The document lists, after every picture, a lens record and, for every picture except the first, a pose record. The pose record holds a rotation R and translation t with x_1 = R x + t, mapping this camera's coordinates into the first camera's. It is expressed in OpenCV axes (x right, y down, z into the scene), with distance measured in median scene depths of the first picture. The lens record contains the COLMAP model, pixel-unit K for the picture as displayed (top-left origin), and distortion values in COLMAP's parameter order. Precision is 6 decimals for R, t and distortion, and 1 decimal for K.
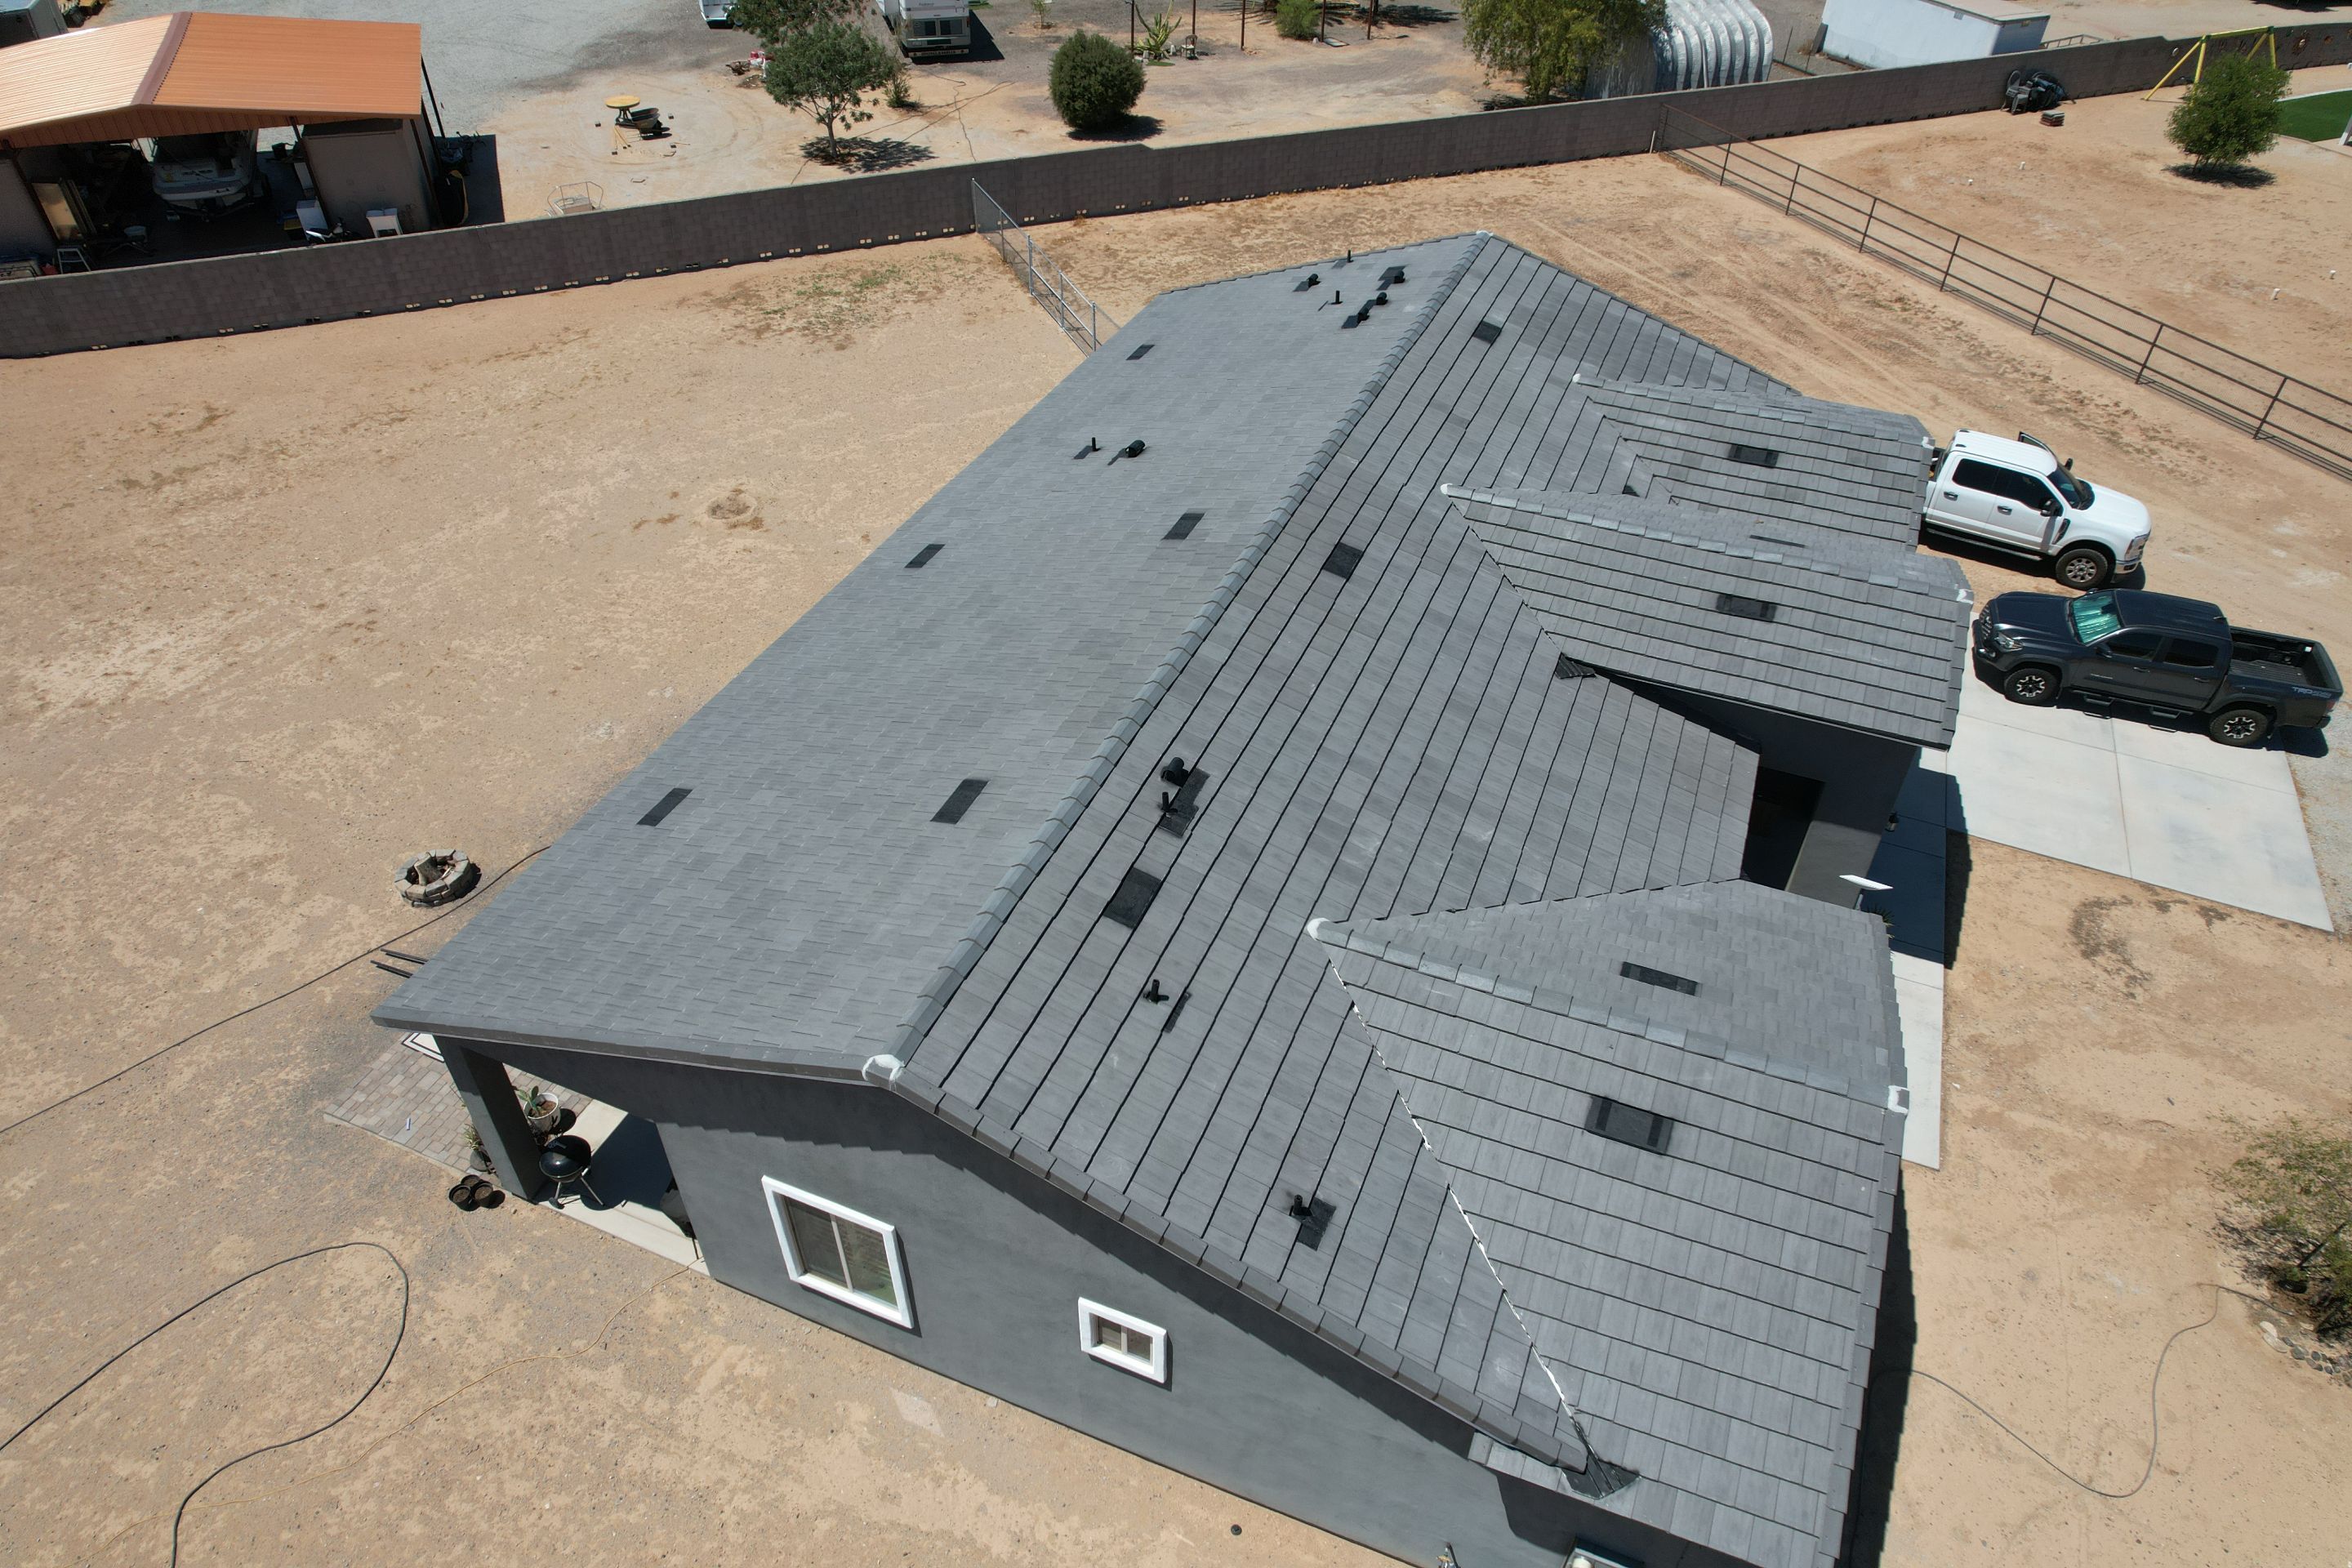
lens RADIAL K [[1504.2, 0, 1169.2], [0, 1504.2, 793.5], [0, 0, 1]] dist [-0.084108, 0.080444]
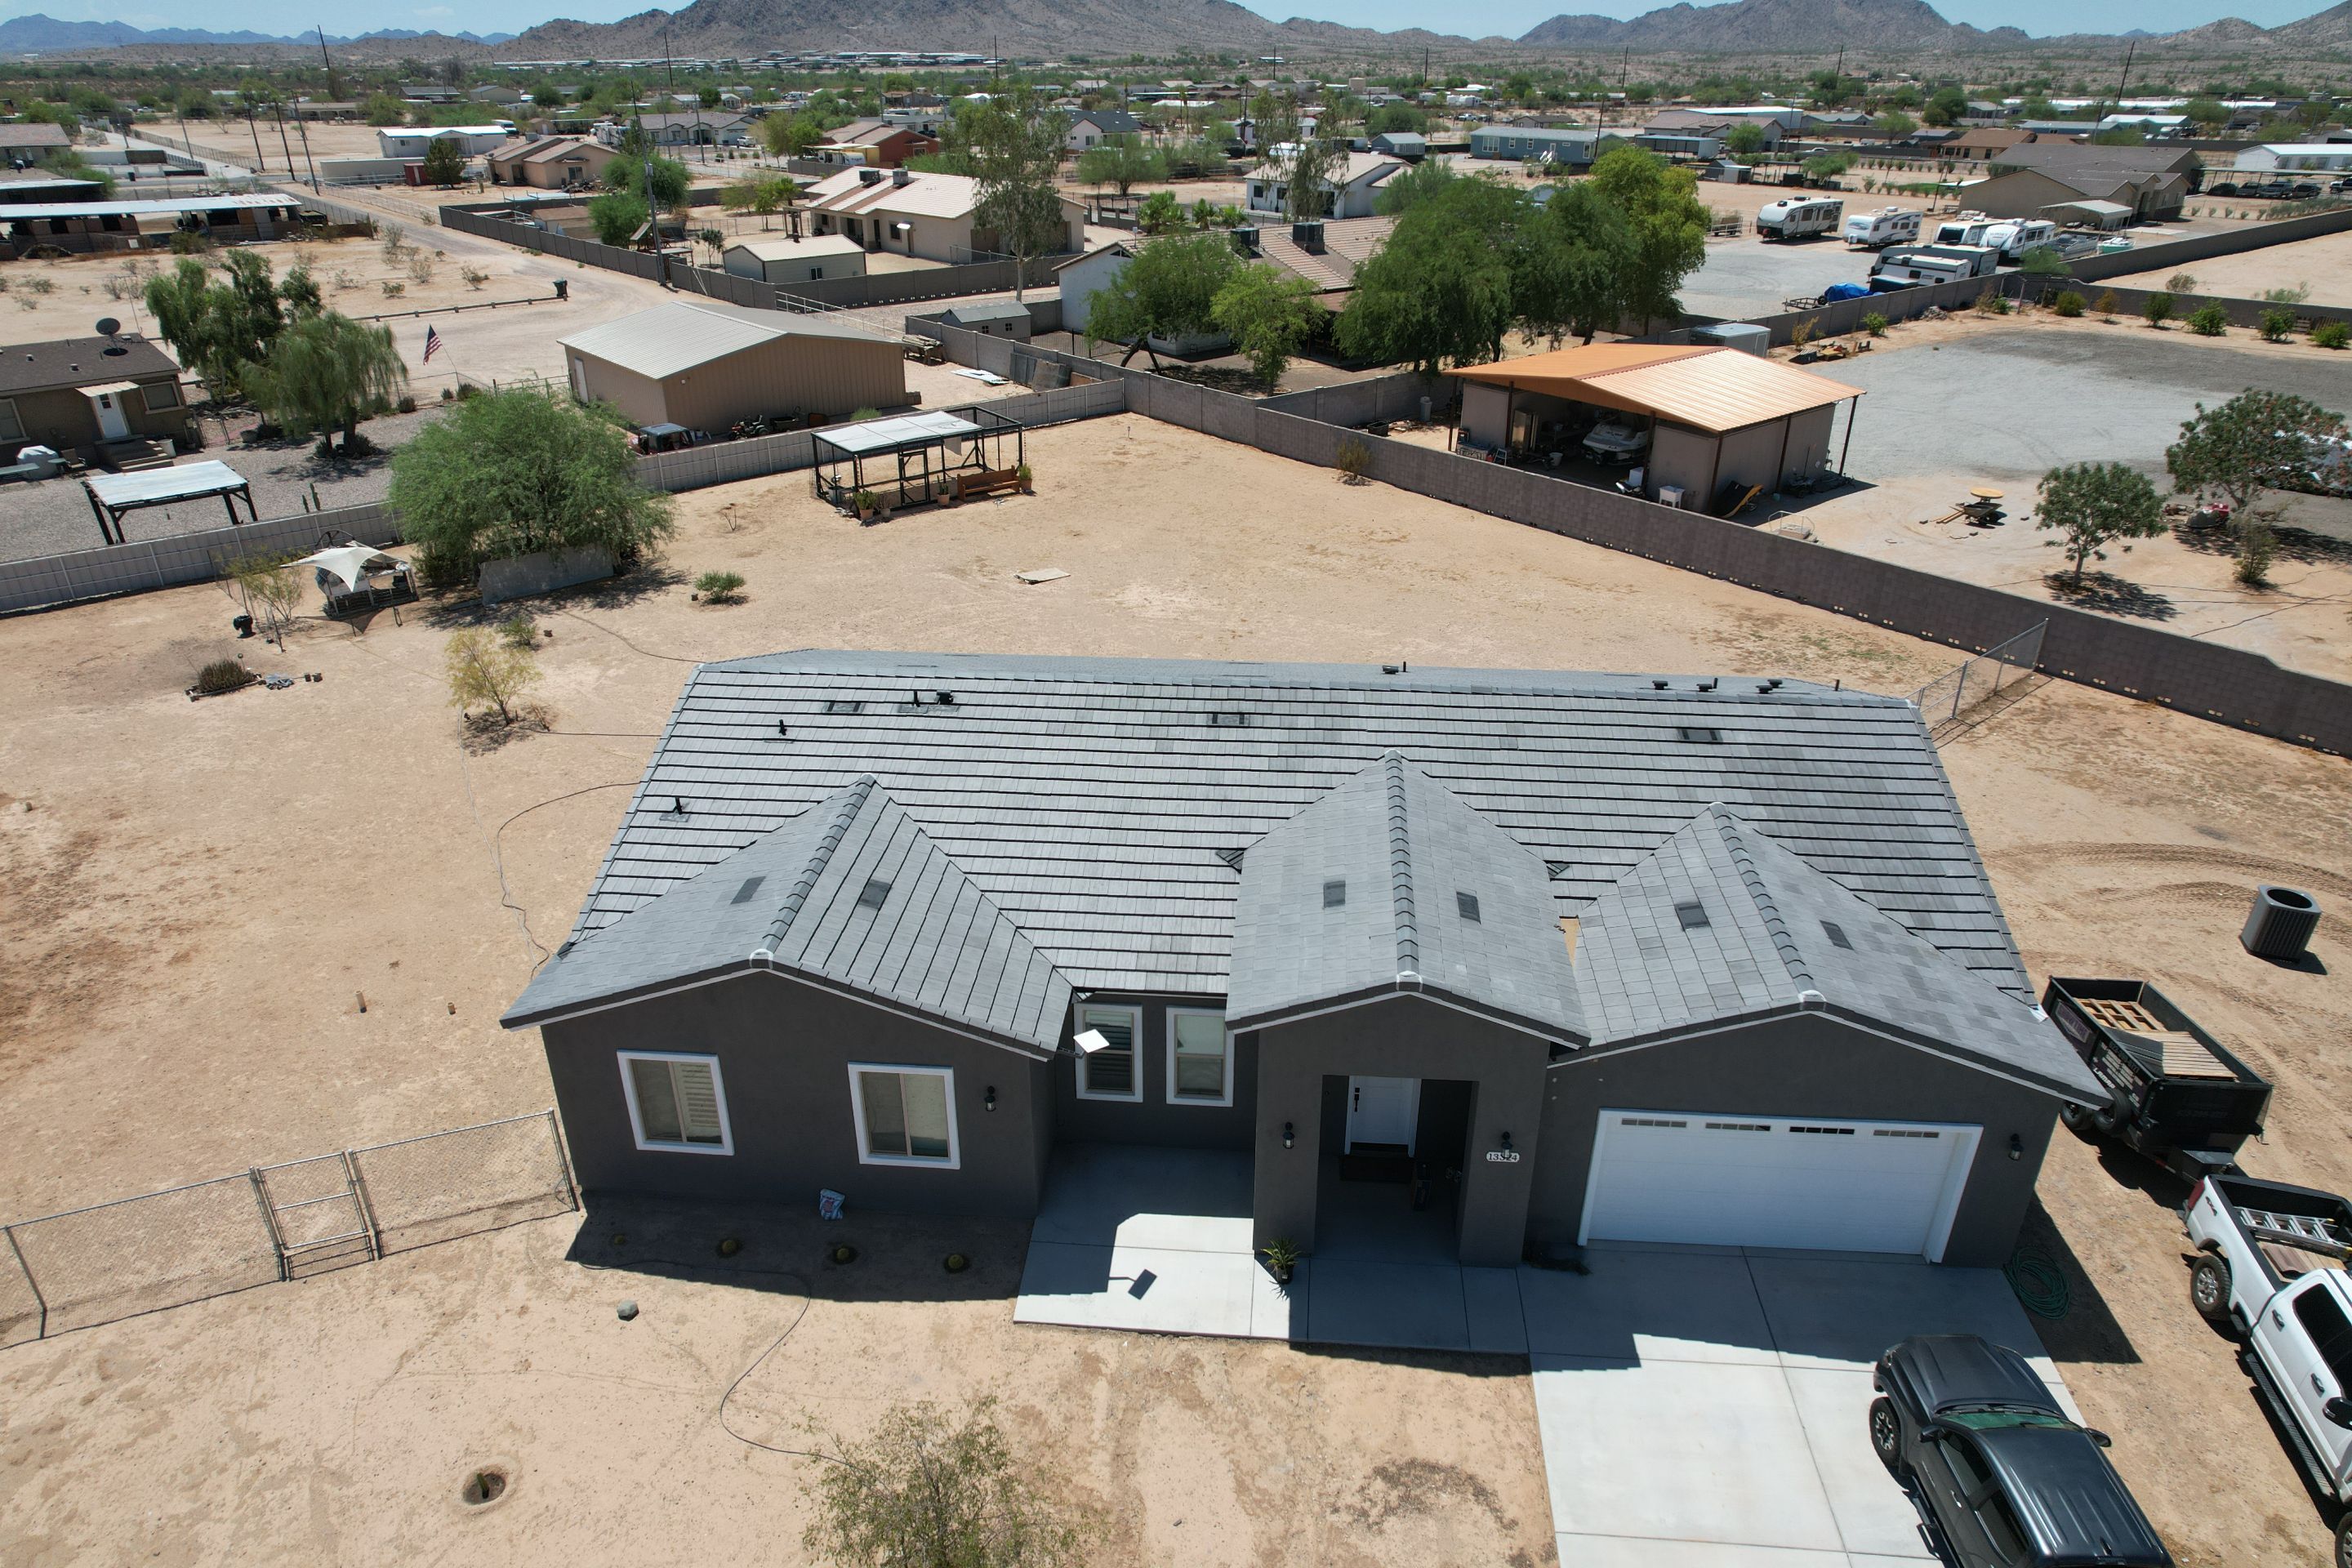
lens RADIAL K [[1504.2, 0, 1169.2], [0, 1504.2, 793.5], [0, 0, 1]] dist [-0.084108, 0.080444]
pose [[0.308659, 0.421513, -0.852676, 0.725364], [-0.607994, 0.776833, 0.163934, -0.166393], [0.731487, 0.467822, 0.496054, 0.185045]]
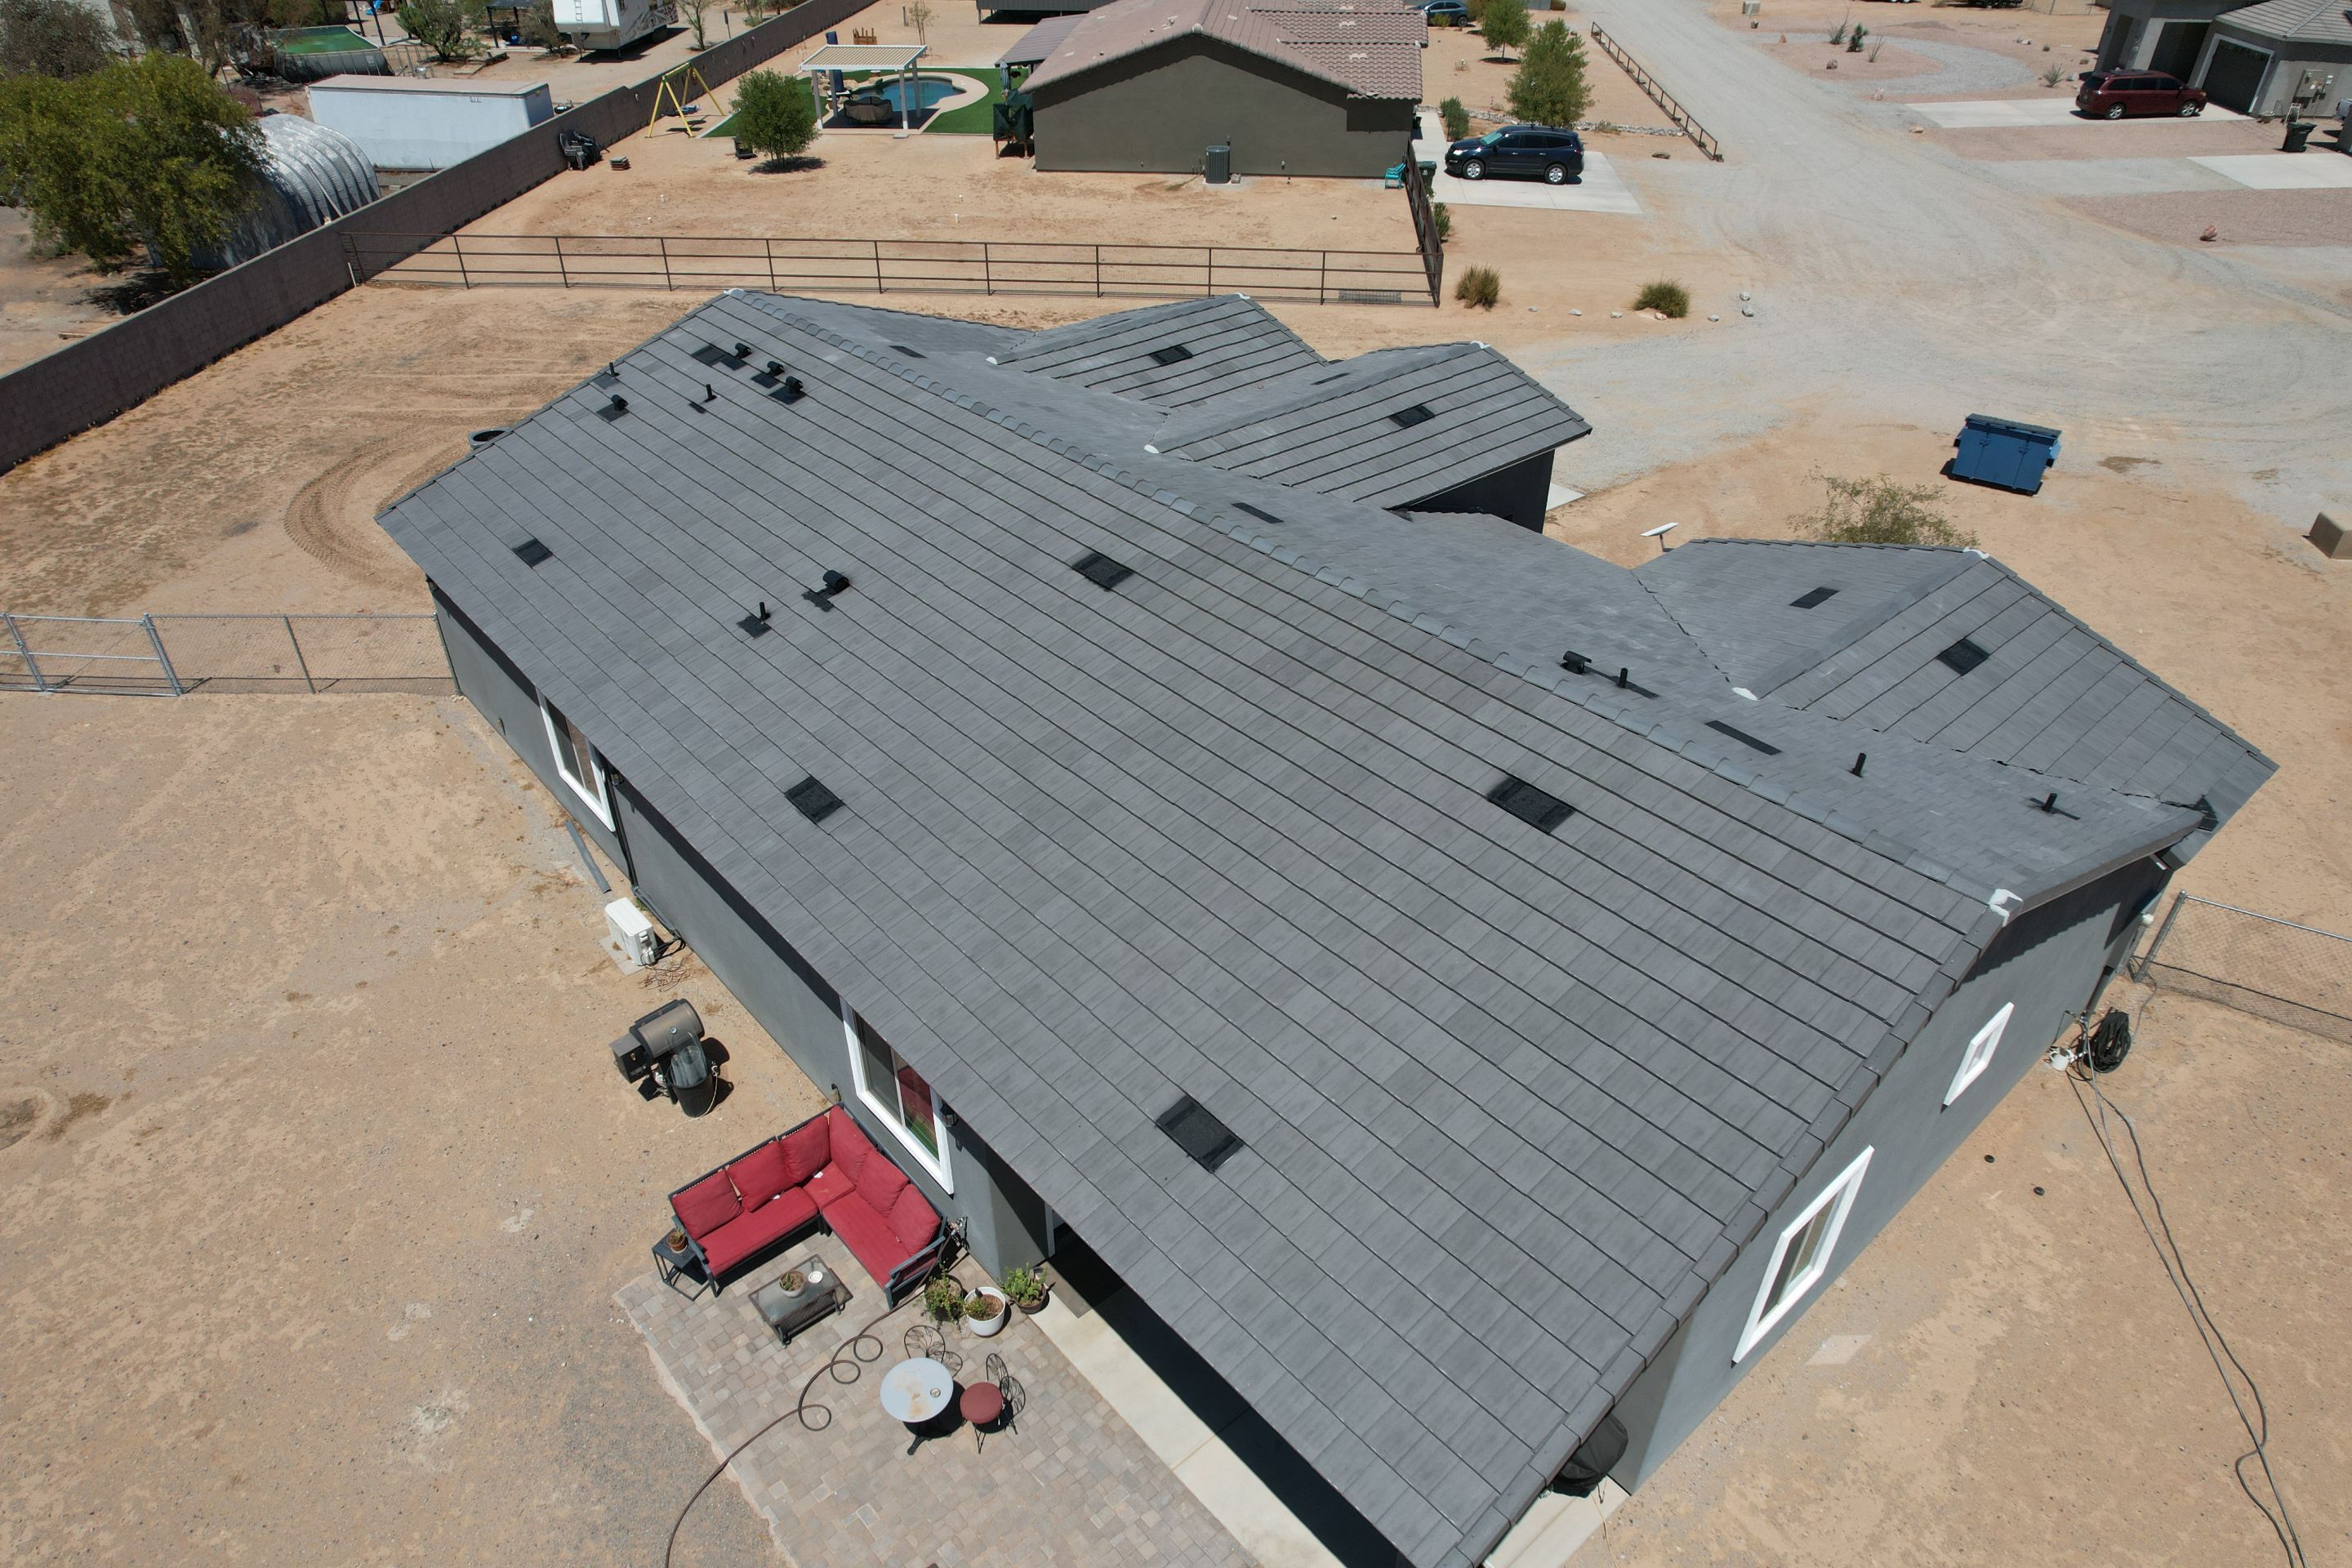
lens RADIAL K [[1491.0, 0, 1165.4], [0, 1491.0, 794.8], [0, 0, 1]] dist [-0.070183, 0.060163]
pose [[0.448354, -0.518250, 0.728283, -0.400041], [0.572952, 0.791999, 0.210864, -0.140793], [-0.686080, 0.322730, 0.652028, 0.269667]]
